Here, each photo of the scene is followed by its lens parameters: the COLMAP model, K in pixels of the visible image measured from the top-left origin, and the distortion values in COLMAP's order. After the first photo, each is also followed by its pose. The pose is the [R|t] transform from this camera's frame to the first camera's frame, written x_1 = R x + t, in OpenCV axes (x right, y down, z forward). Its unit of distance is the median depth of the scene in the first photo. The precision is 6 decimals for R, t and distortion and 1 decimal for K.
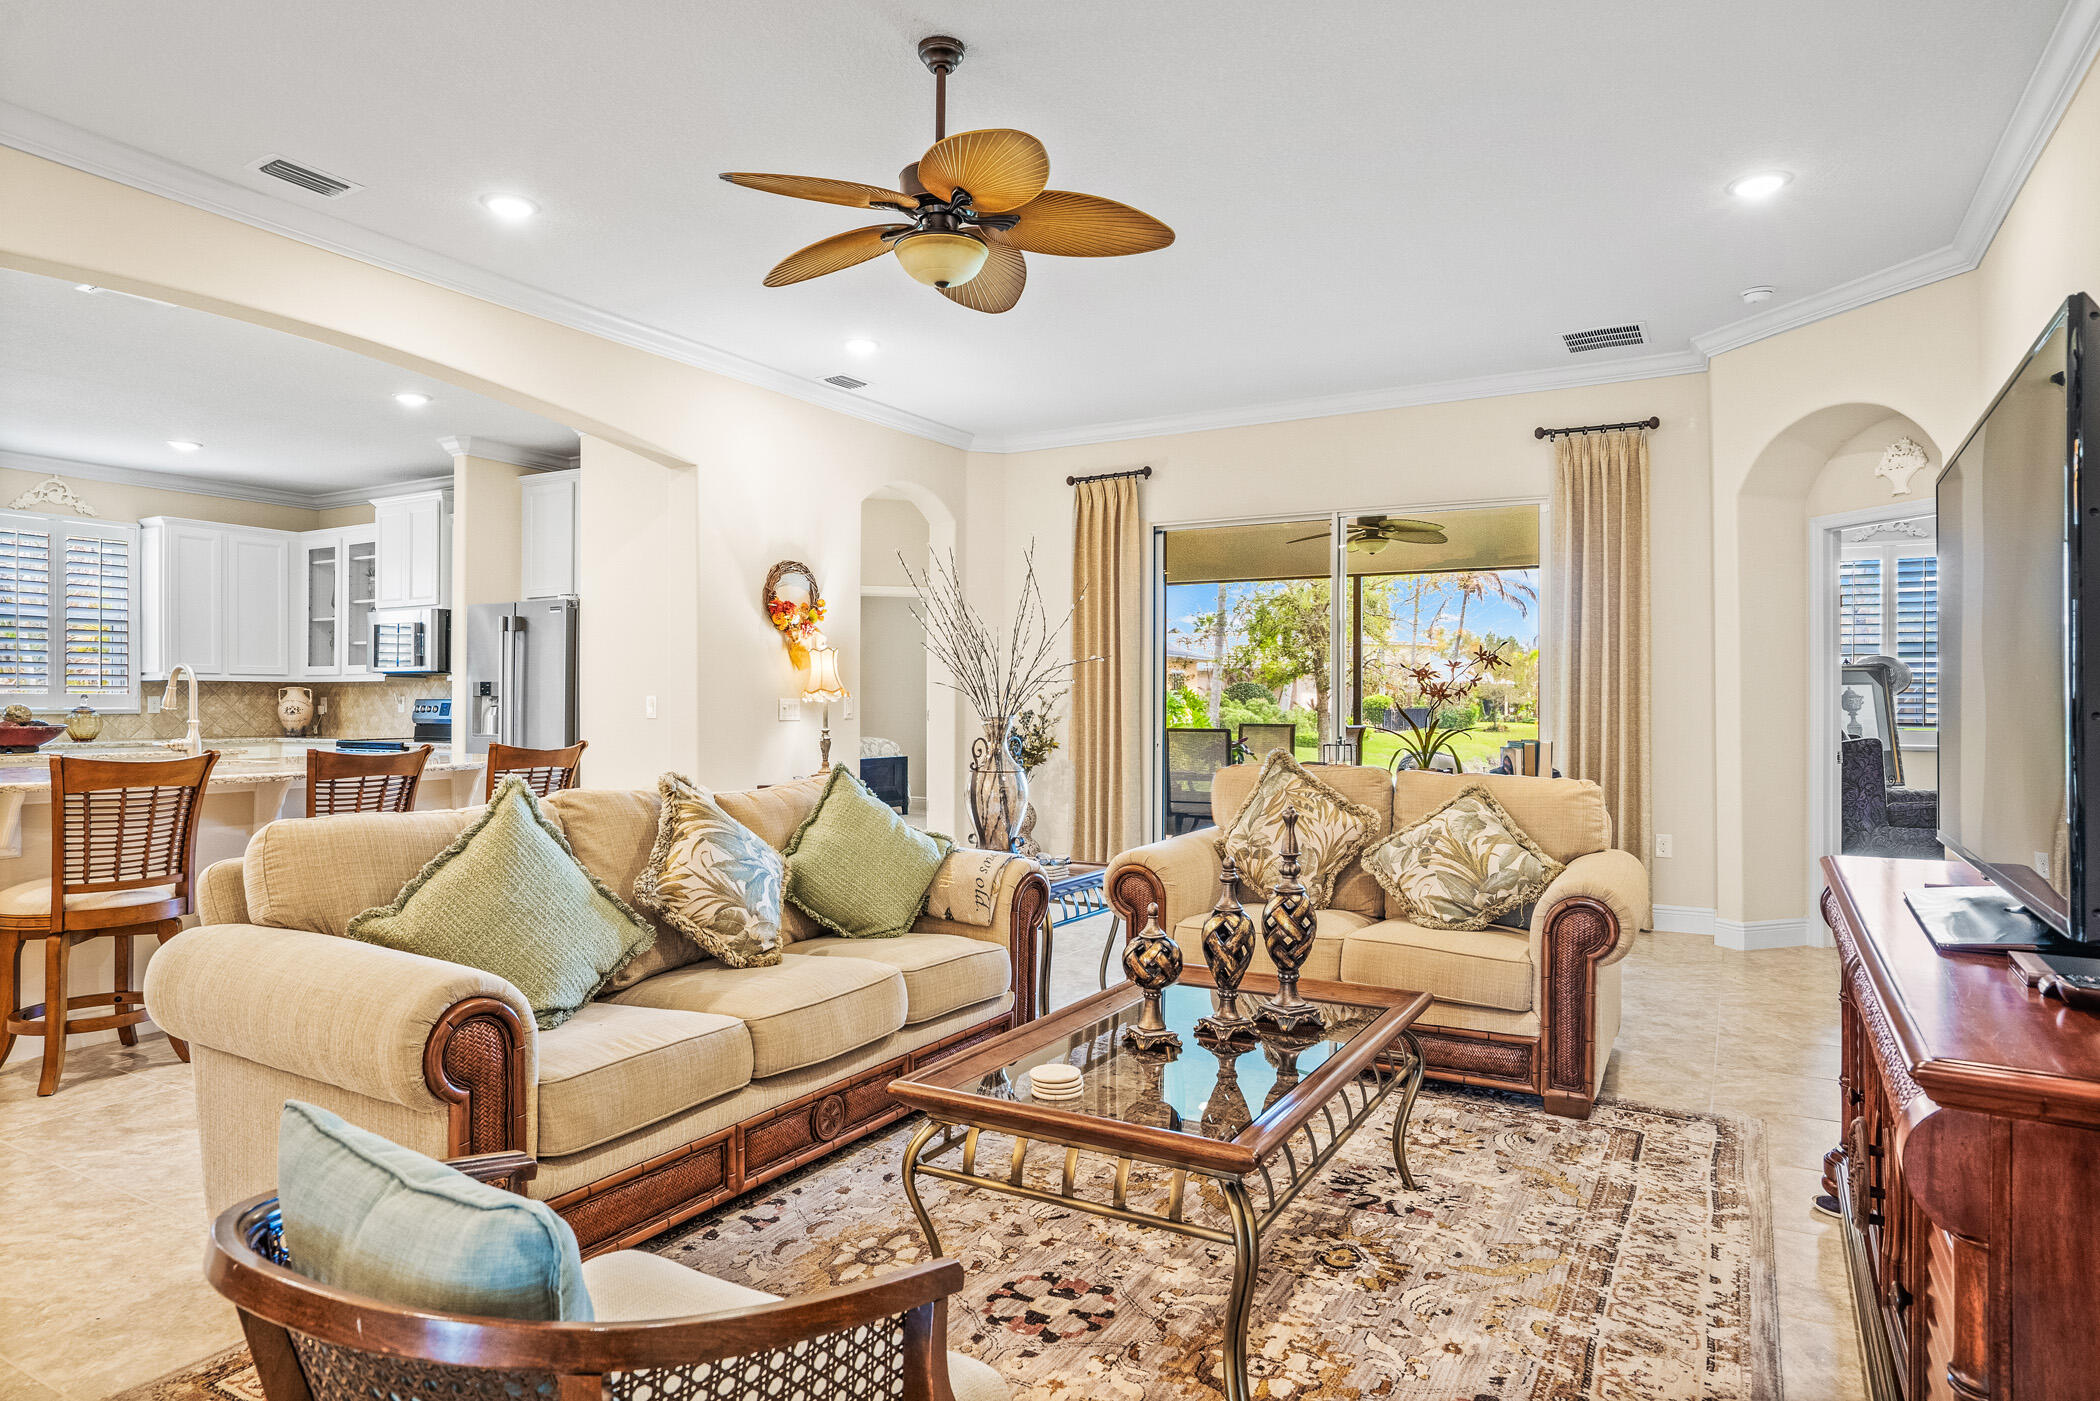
lens RADIAL K [[1225.2, 0, 1050.0], [0, 1225.2, 700.5], [0, 0, 1]] dist [-0.001122, 0.002237]
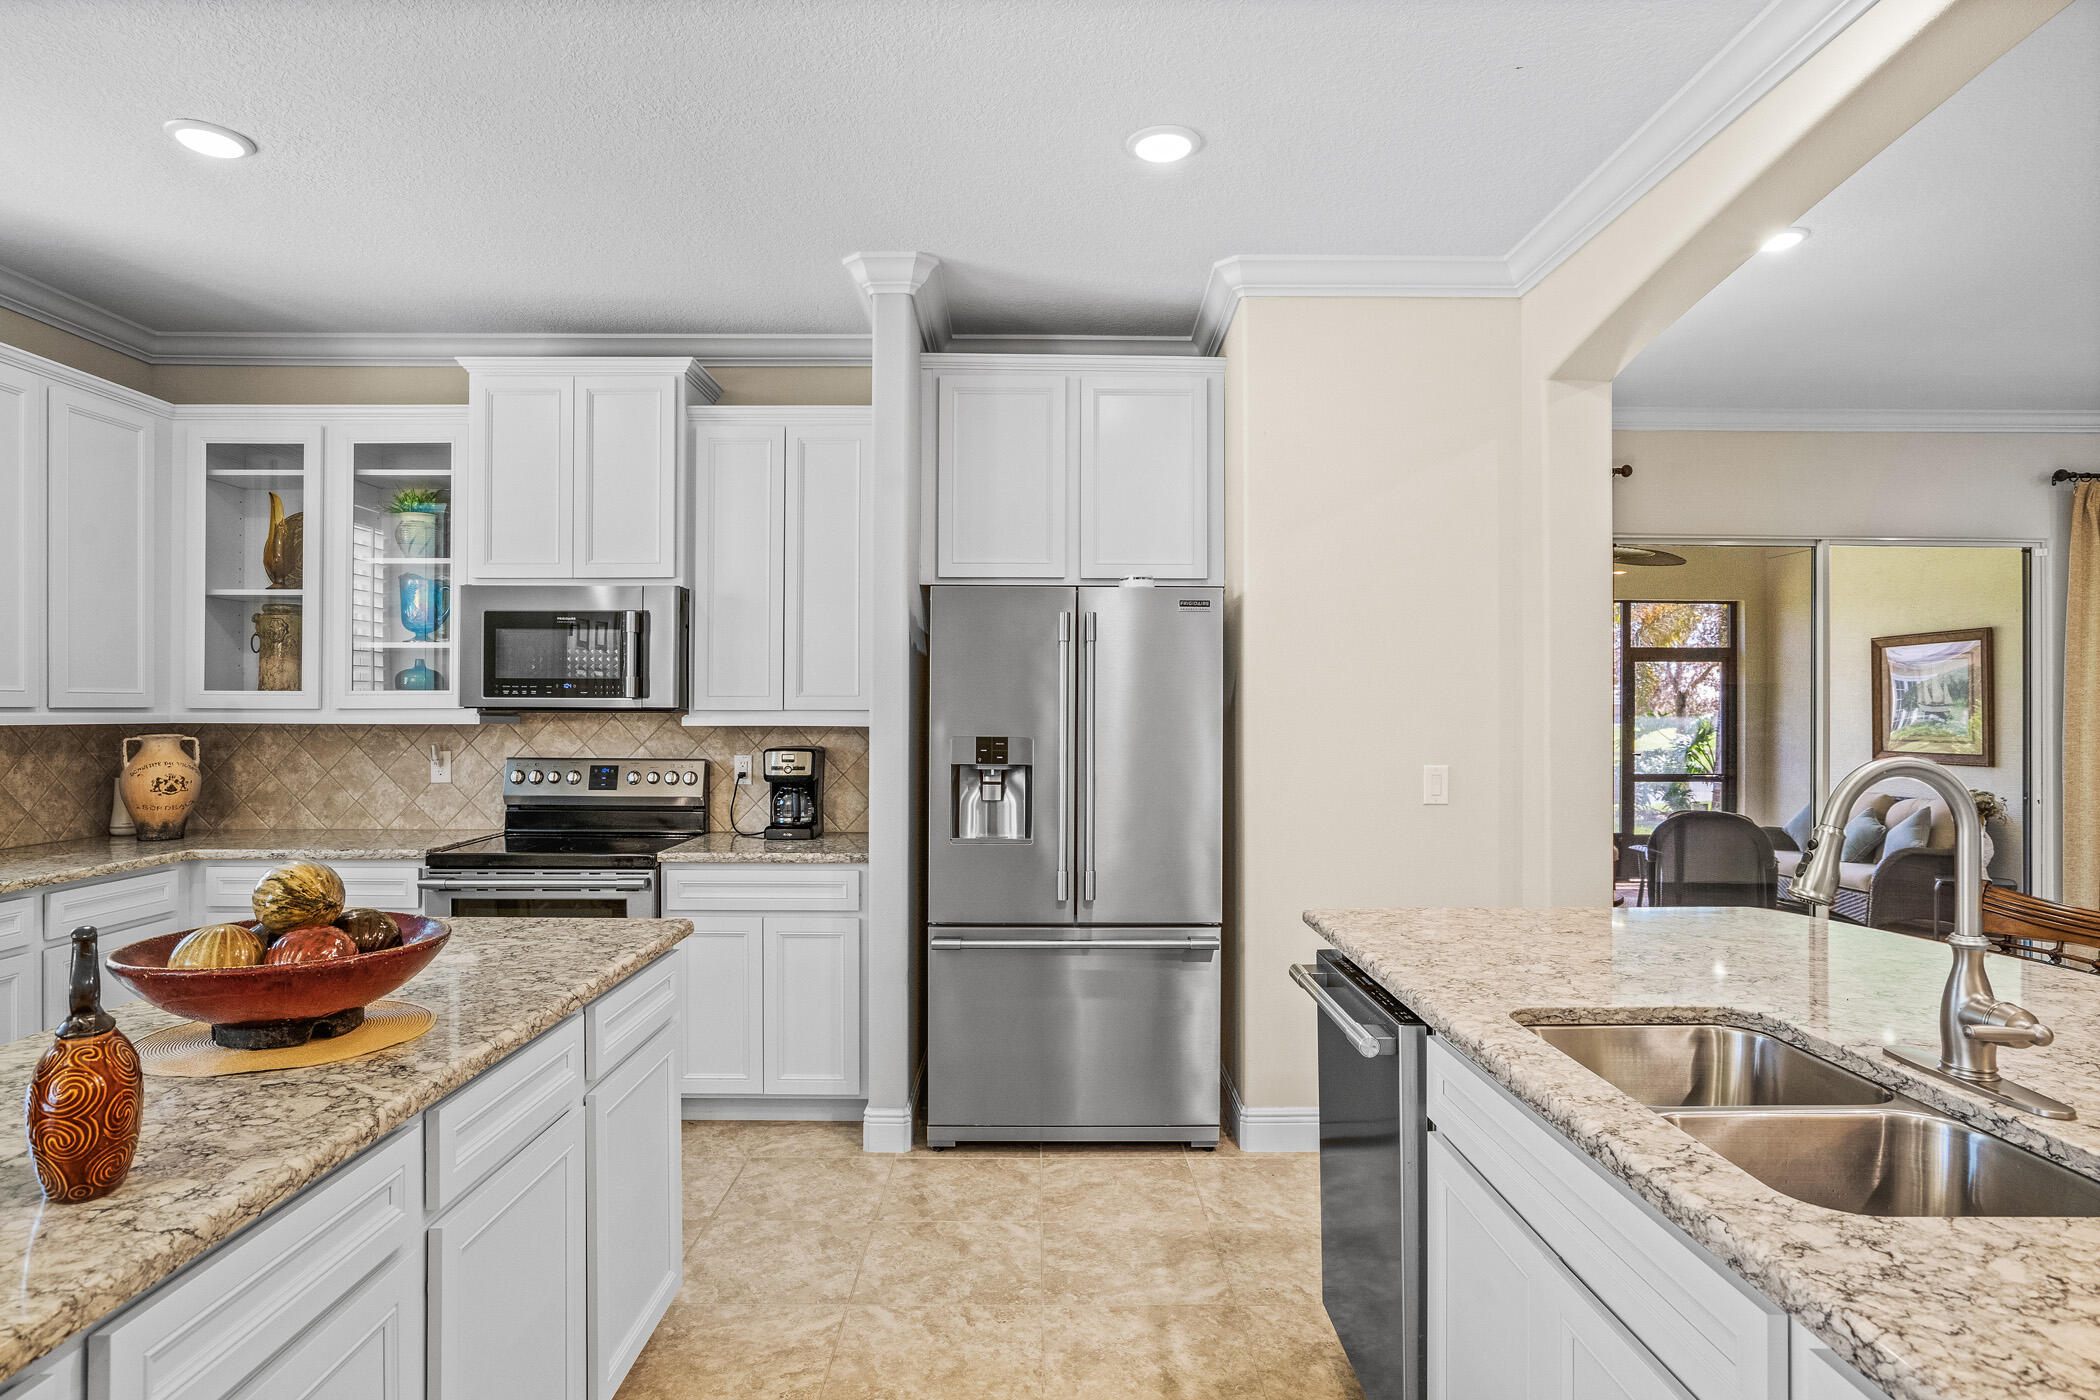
lens RADIAL K [[1122.0, 0, 1050.0], [0, 1122.0, 700.0], [0, 0, 1]] dist [-0.003714, -0.000446]
pose [[0.861379, 0.005051, 0.507938, -1.022386], [-0.003087, 0.999984, -0.004709, -0.043335], [-0.507954, 0.002489, 0.861380, 0.871501]]
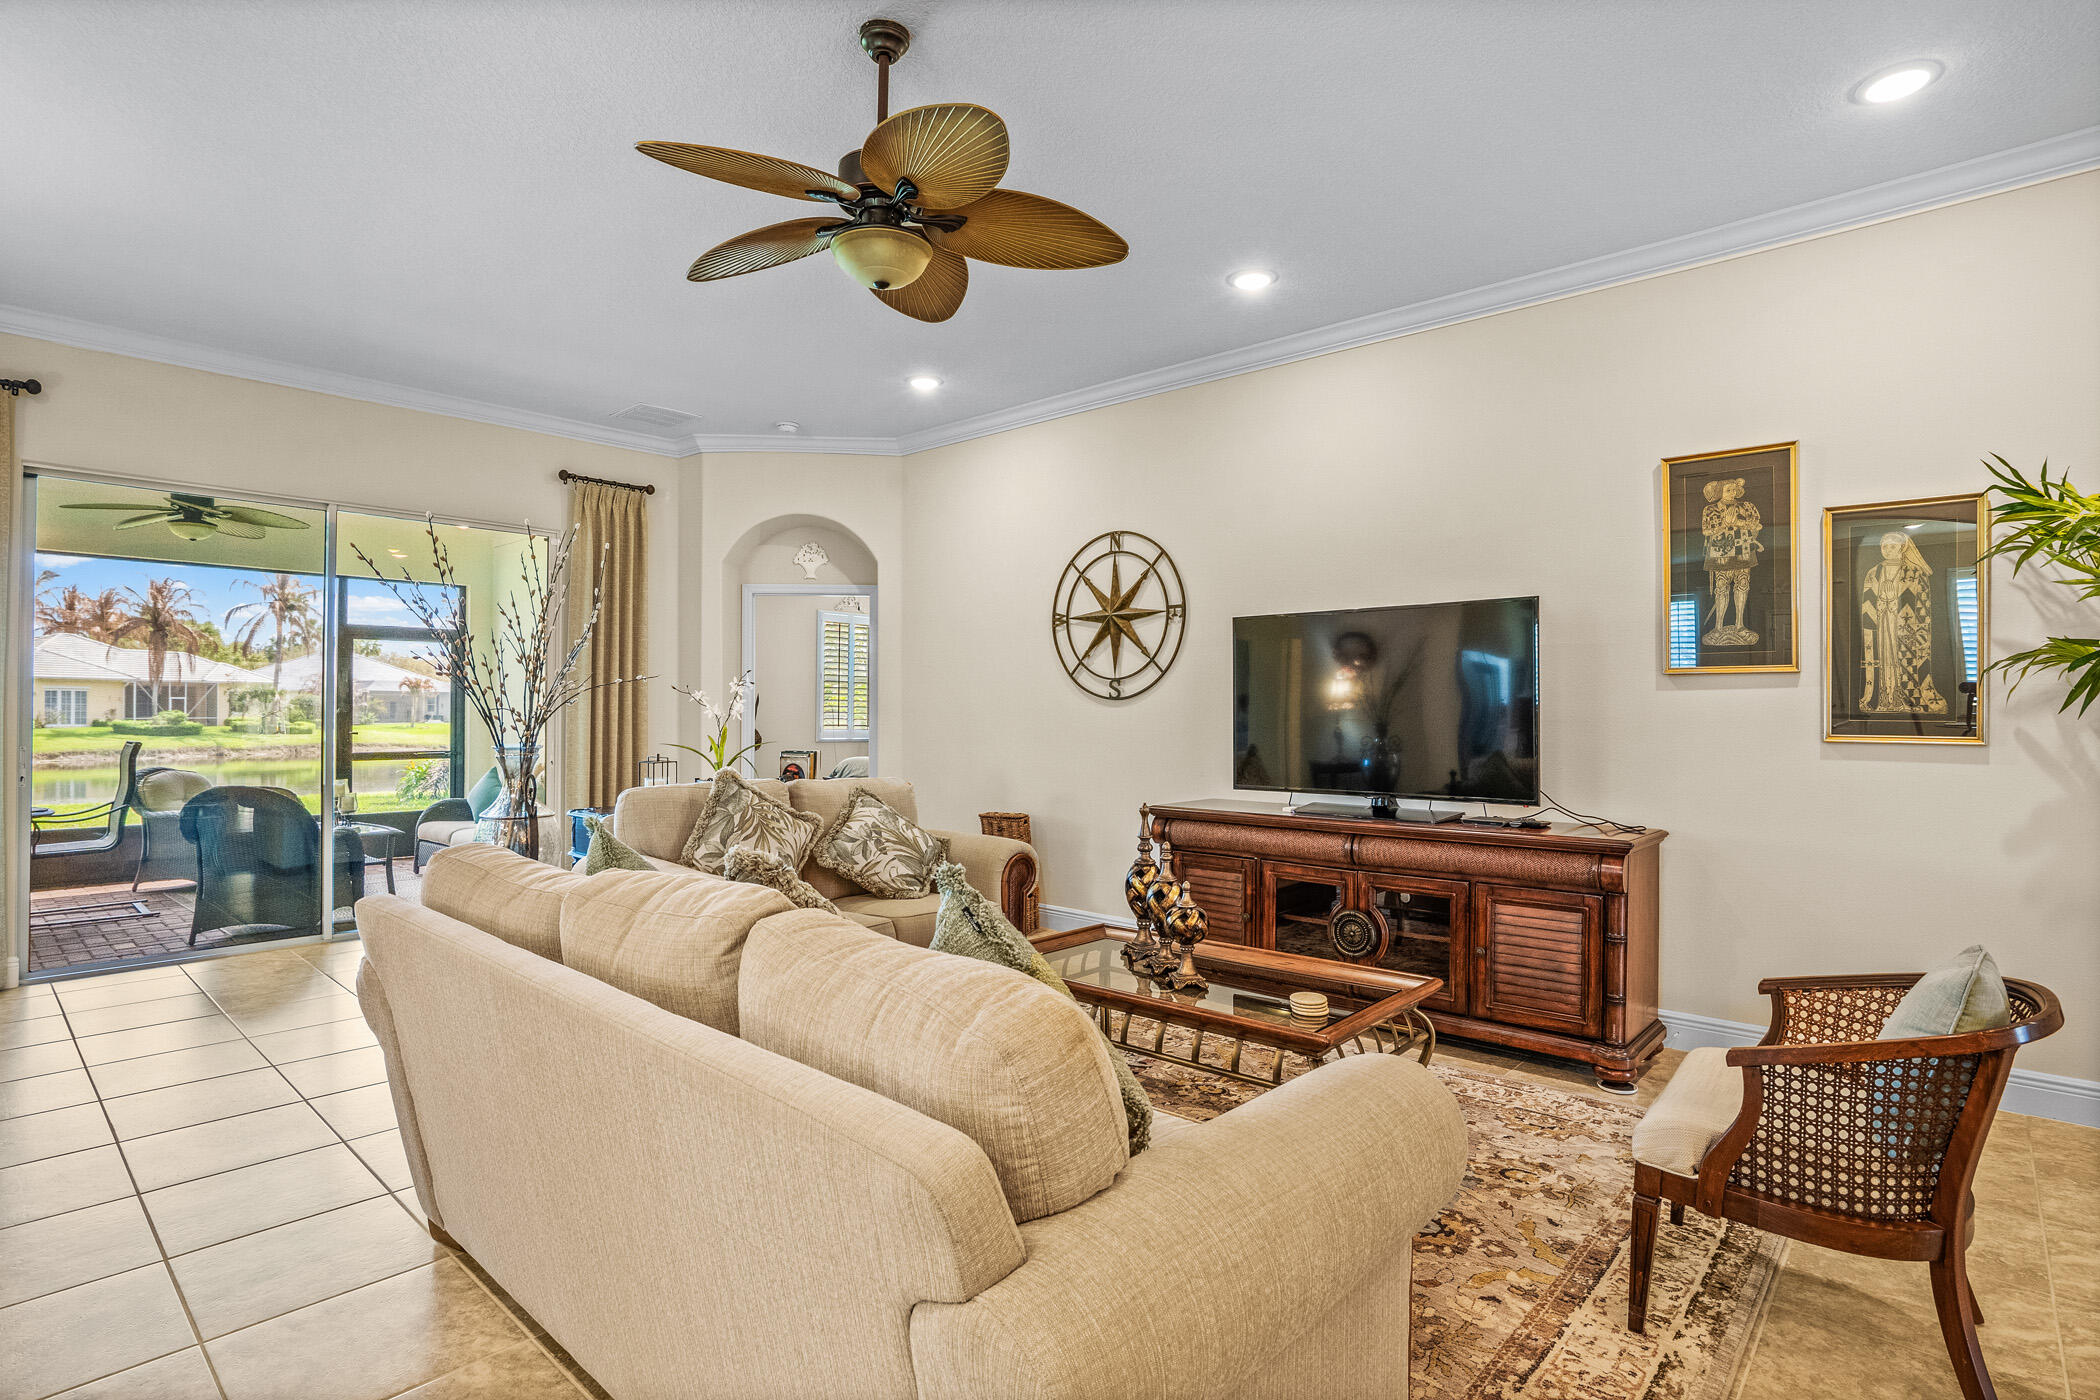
lens RADIAL K [[1059.0, 0, 1050.0], [0, 1059.0, 700.0], [0, 0, 1]] dist [-0.018839, -0.000154]
pose [[0.207221, 0.002673, 0.978291, -0.597276], [-0.002782, 0.999994, -0.002143, -0.017601], [-0.978290, -0.002278, 0.207227, 0.497161]]
